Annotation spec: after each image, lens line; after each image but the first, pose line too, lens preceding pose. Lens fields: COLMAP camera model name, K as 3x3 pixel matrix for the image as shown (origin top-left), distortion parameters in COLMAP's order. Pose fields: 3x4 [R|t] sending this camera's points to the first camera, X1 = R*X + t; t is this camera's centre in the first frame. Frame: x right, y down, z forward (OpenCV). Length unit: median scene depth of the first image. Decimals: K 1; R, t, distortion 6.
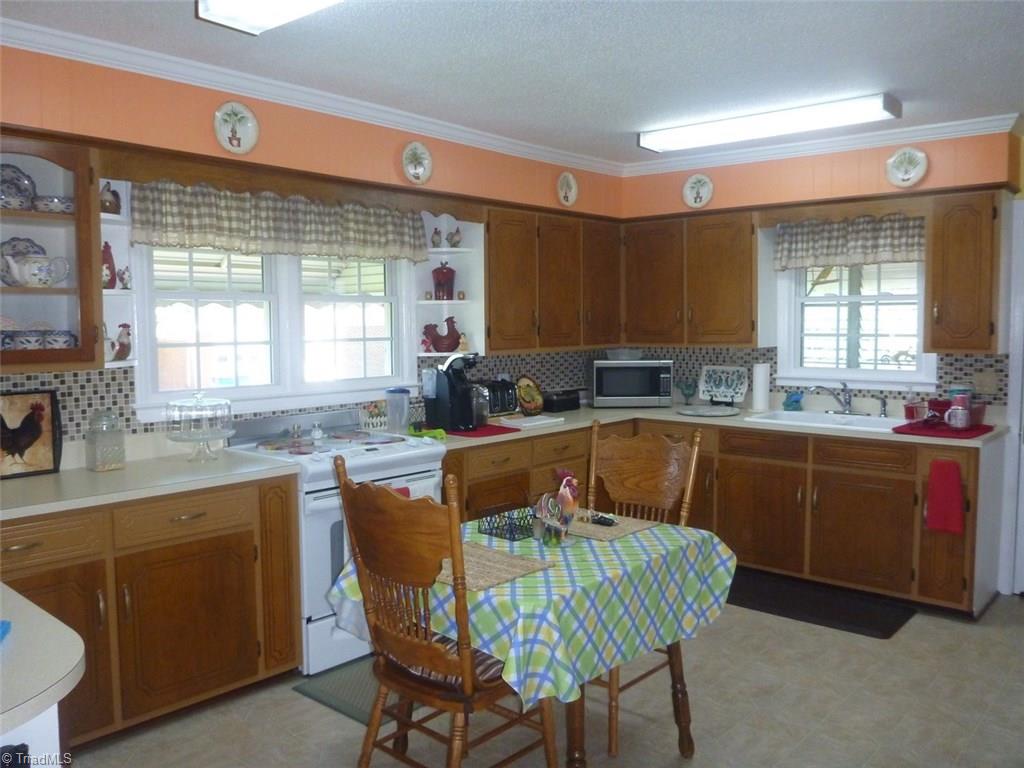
lens RADIAL K [[845.2, 0, 502.0], [0, 845.2, 385.8], [0, 0, 1]] dist [-0.024895, 0.002179]
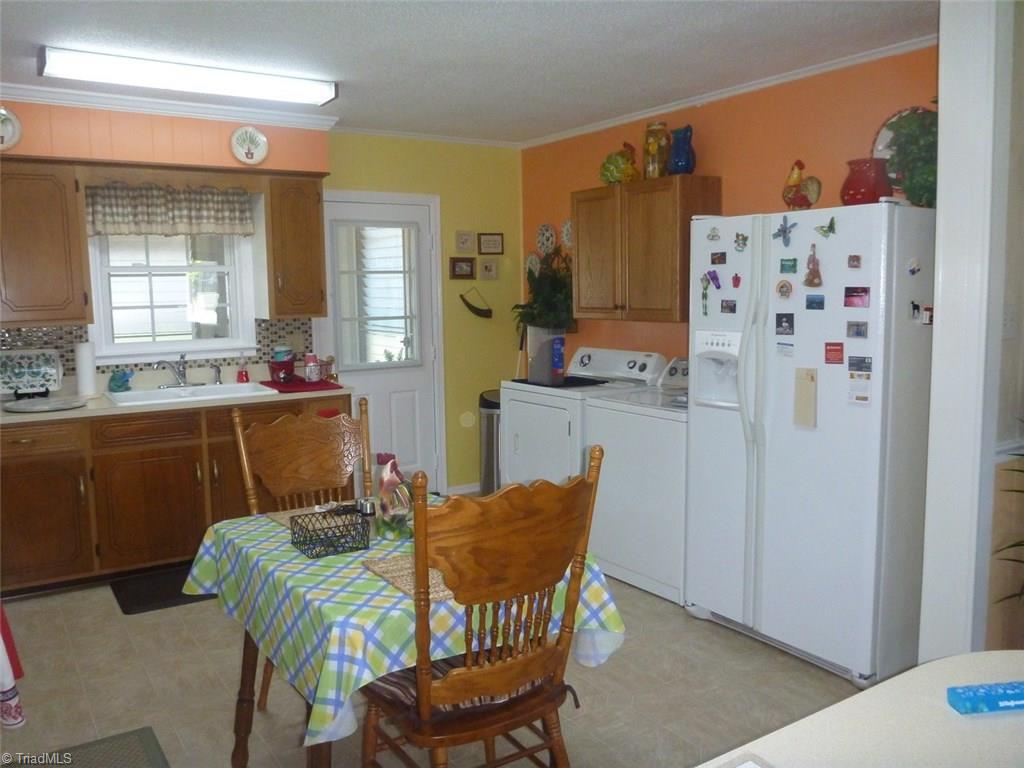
lens RADIAL K [[845.2, 0, 502.6], [0, 845.2, 380.0], [0, 0, 1]] dist [-0.024895, 0.002179]
pose [[0.261129, -0.107239, 0.959329, -0.450489], [0.089316, 0.992231, 0.086605, -0.026671], [-0.961163, 0.063068, 0.268679, 0.386357]]
